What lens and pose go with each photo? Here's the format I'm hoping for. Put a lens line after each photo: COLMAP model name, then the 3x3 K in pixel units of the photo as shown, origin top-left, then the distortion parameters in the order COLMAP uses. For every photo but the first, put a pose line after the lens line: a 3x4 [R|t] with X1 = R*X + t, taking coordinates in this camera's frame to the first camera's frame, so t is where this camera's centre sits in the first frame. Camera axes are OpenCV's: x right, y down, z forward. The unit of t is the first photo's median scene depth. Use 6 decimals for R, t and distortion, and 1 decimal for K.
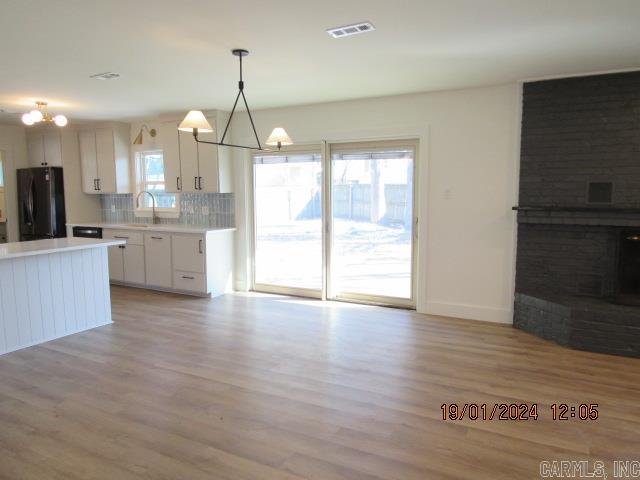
lens RADIAL K [[459.8, 0, 320.0], [0, 459.8, 240.0], [0, 0, 1]] dist [-0.025088, 0.001860]
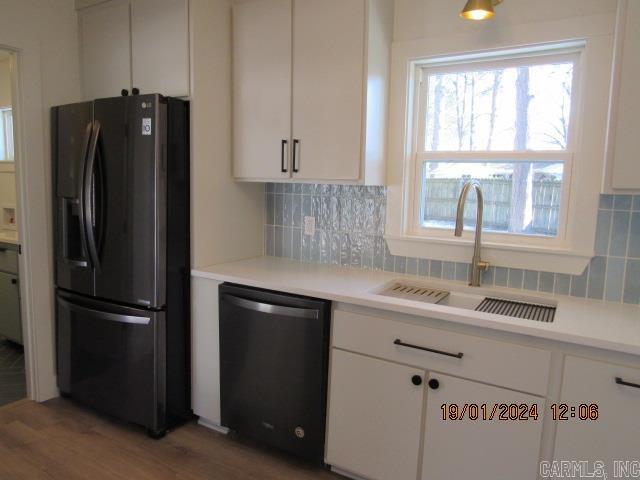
lens RADIAL K [[455.9, 0, 320.0], [0, 455.9, 240.0], [0, 0, 1]] dist [-0.023848, -0.000087]
pose [[0.998746, 0.038581, -0.031904, -0.603941], [-0.038022, 0.999116, 0.017958, -0.089482], [0.032569, -0.016723, 0.999330, 0.892095]]
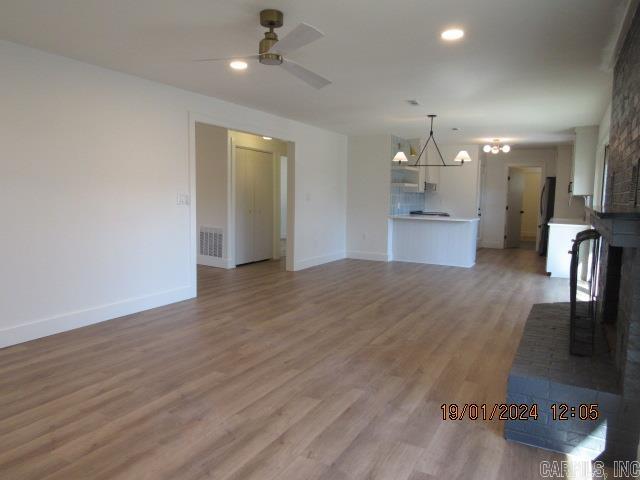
lens RADIAL K [[459.8, 0, 320.0], [0, 459.8, 240.0], [0, 0, 1]] dist [-0.025088, 0.001860]
pose [[0.002130, 0.101581, -0.994825, 1.133288], [-0.127775, 0.986700, 0.100478, -0.022056], [0.991801, 0.126900, 0.015081, 0.370148]]
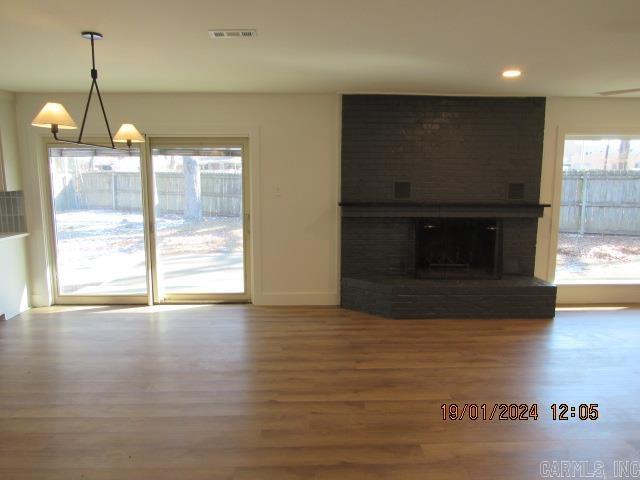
lens RADIAL K [[455.9, 0, 320.0], [0, 455.9, 240.0], [0, 0, 1]] dist [-0.023848, -0.000087]
pose [[0.862751, -0.064350, 0.501517, -0.162724], [0.048704, 0.997833, 0.044248, -0.027842], [-0.503278, -0.013749, 0.864015, 0.031709]]
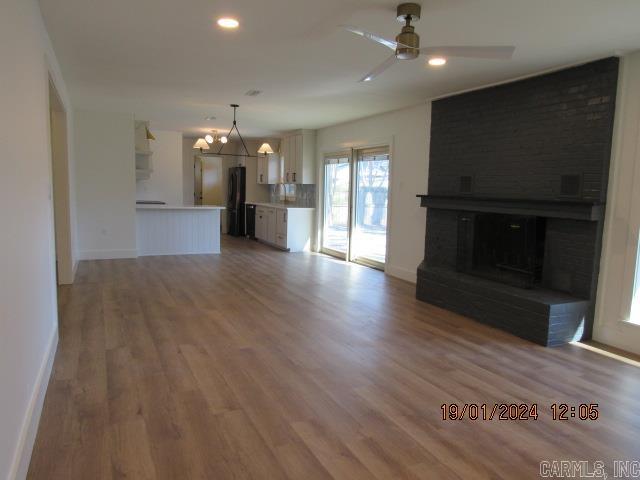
lens RADIAL K [[455.9, 0, 320.0], [0, 455.9, 240.0], [0, 0, 1]] dist [-0.023848, -0.000087]
pose [[0.807614, 0.089627, -0.582860, 0.813619], [-0.092794, 0.995384, 0.024486, 0.044029], [0.582364, 0.034311, 0.812203, -0.200646]]
